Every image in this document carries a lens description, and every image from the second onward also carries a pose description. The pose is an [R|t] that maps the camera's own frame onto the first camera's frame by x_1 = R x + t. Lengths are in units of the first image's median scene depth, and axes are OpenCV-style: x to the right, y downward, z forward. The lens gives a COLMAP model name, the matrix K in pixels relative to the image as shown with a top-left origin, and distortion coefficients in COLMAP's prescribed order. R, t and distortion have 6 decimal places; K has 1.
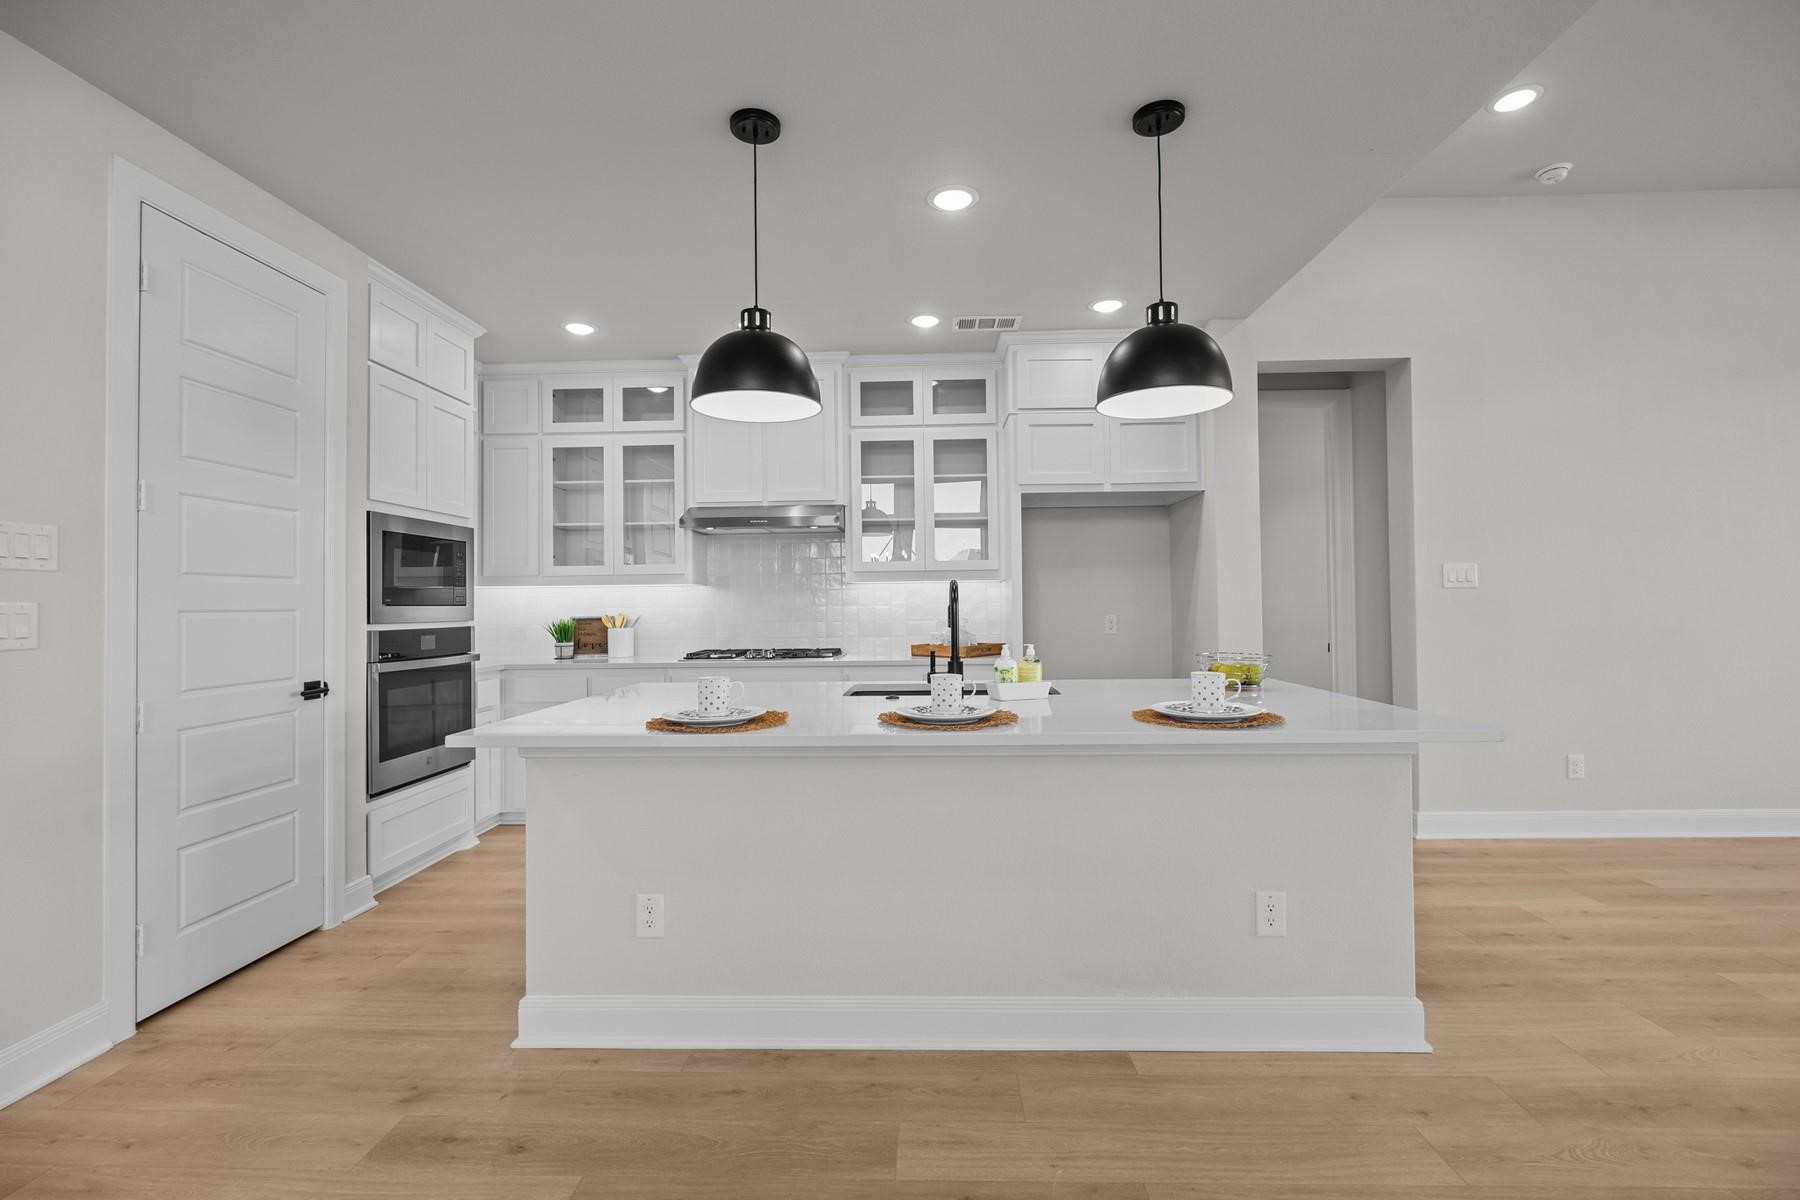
lens RADIAL K [[774.5, 0, 894.5], [0, 774.5, 596.3], [0, 0, 1]] dist [-0.002369, -0.000911]
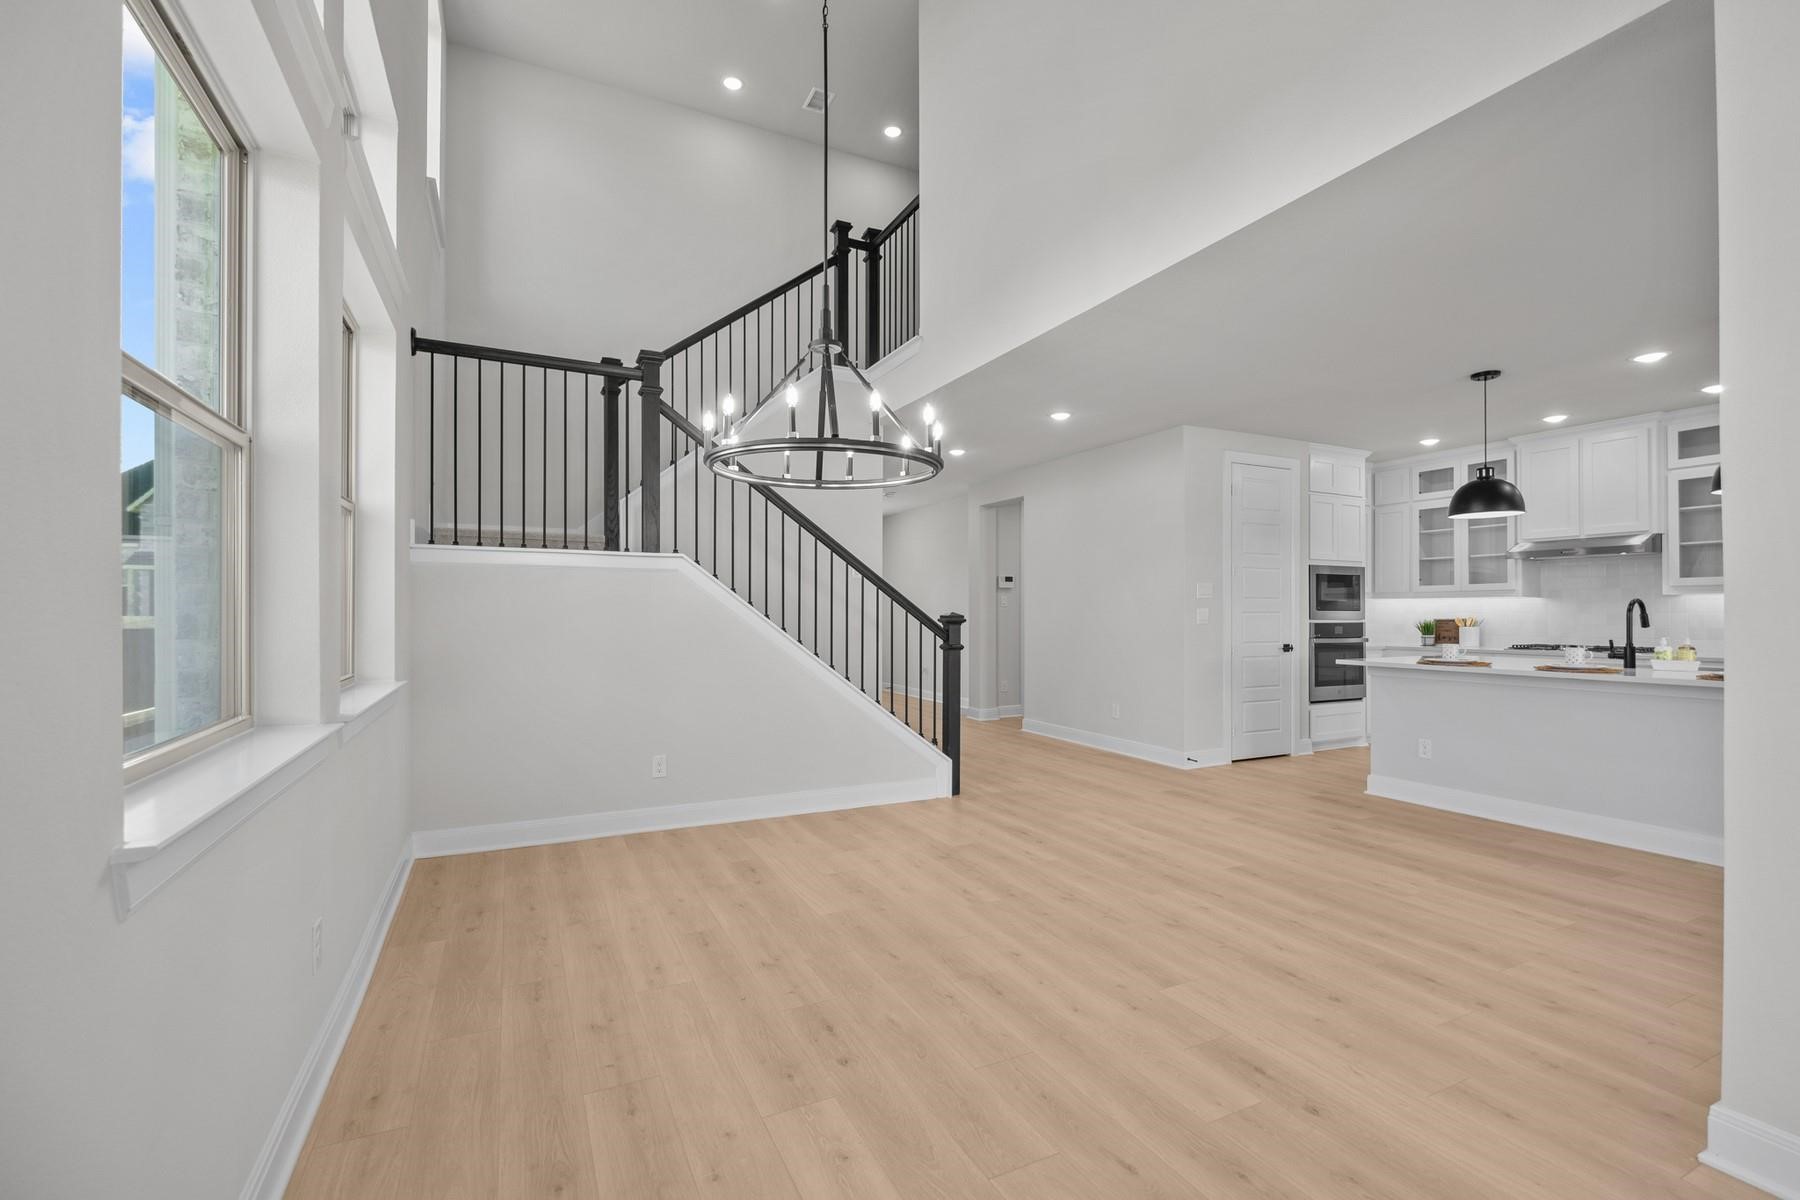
lens RADIAL K [[795.8, 0, 910.2], [0, 795.8, 604.6], [0, 0, 1]] dist [-0.002086, -0.000649]
pose [[0.486986, 0.001954, -0.873407, 0.559216], [0.004007, 0.999982, 0.004471, -0.015120], [0.873400, -0.005677, 0.486970, -0.824511]]
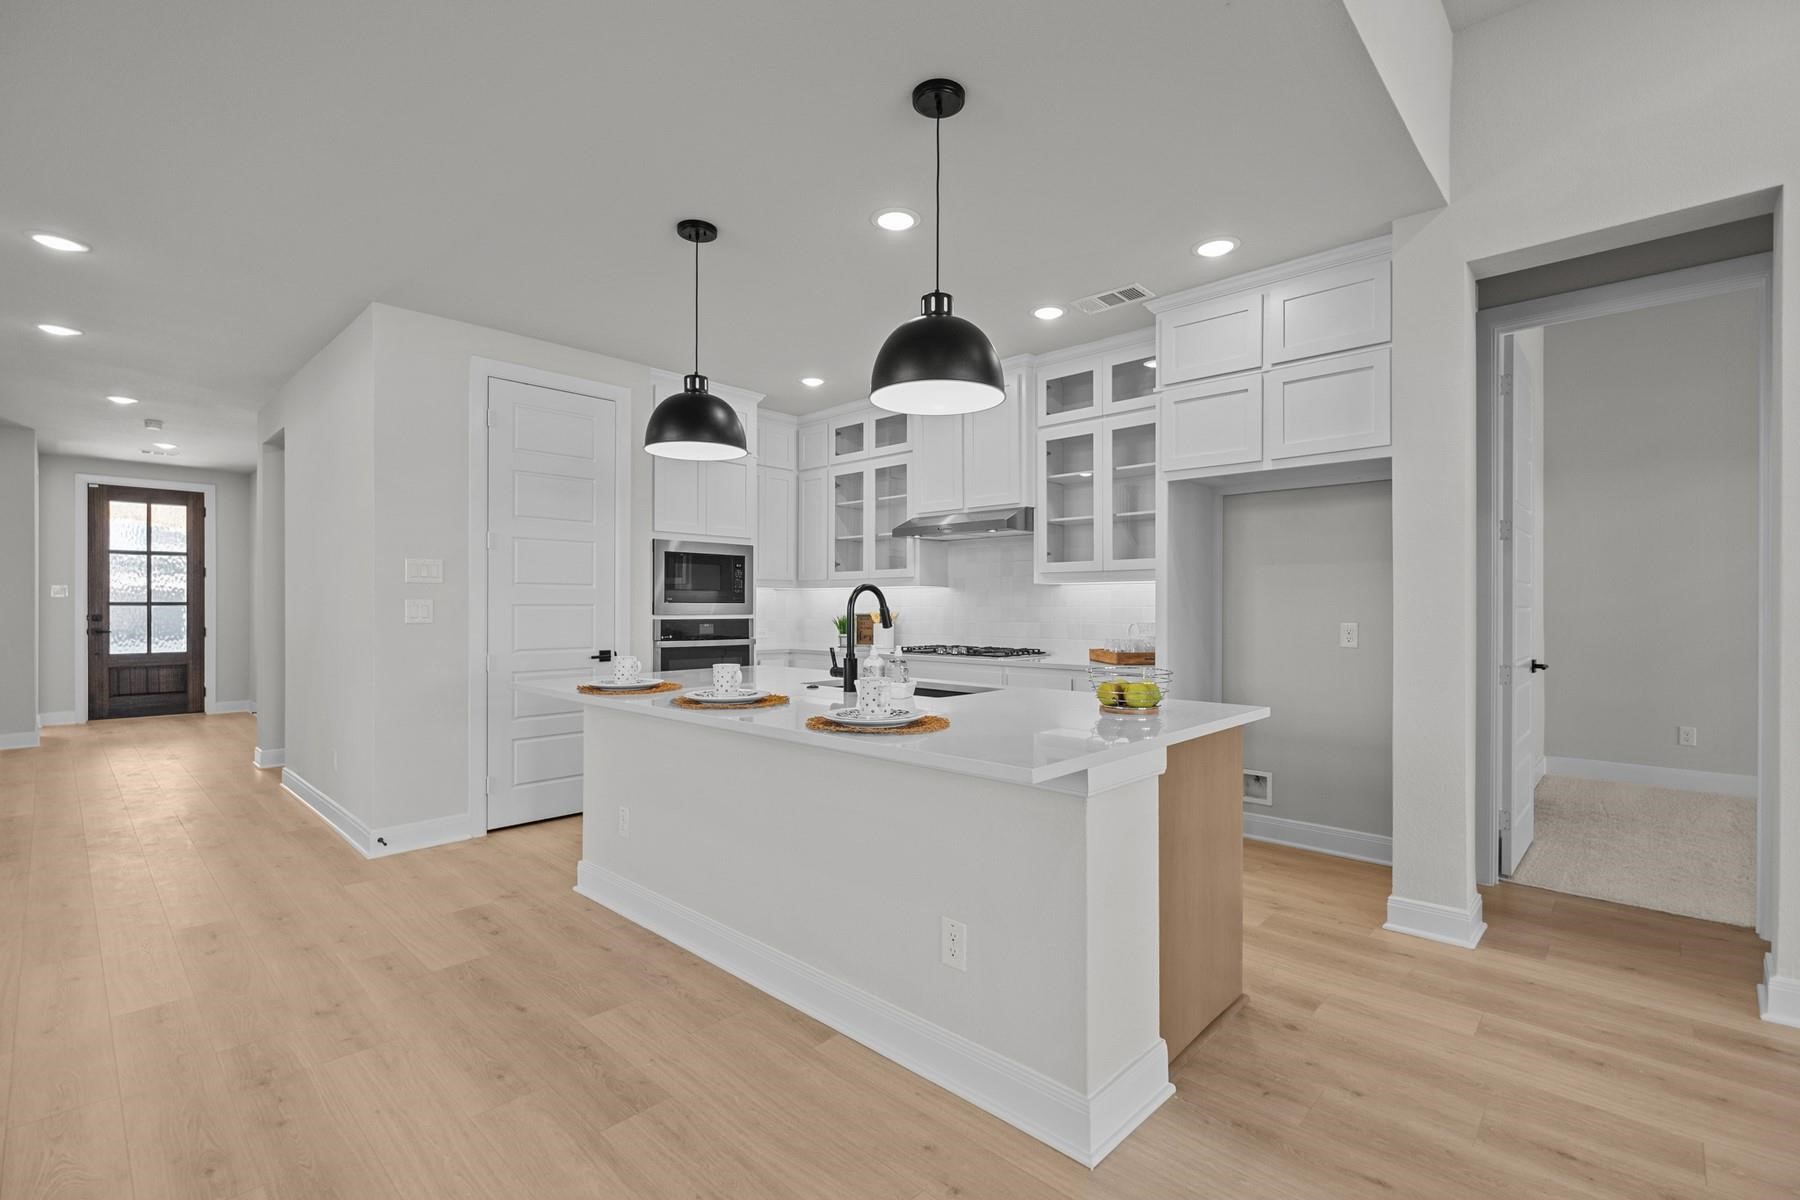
lens RADIAL K [[795.8, 0, 910.2], [0, 795.8, 604.6], [0, 0, 1]] dist [-0.002086, -0.000649]
pose [[0.758729, 0.011325, -0.651308, 0.589167], [-0.002921, 0.999898, 0.013982, -0.005664], [0.651400, -0.008706, 0.758685, 0.135396]]
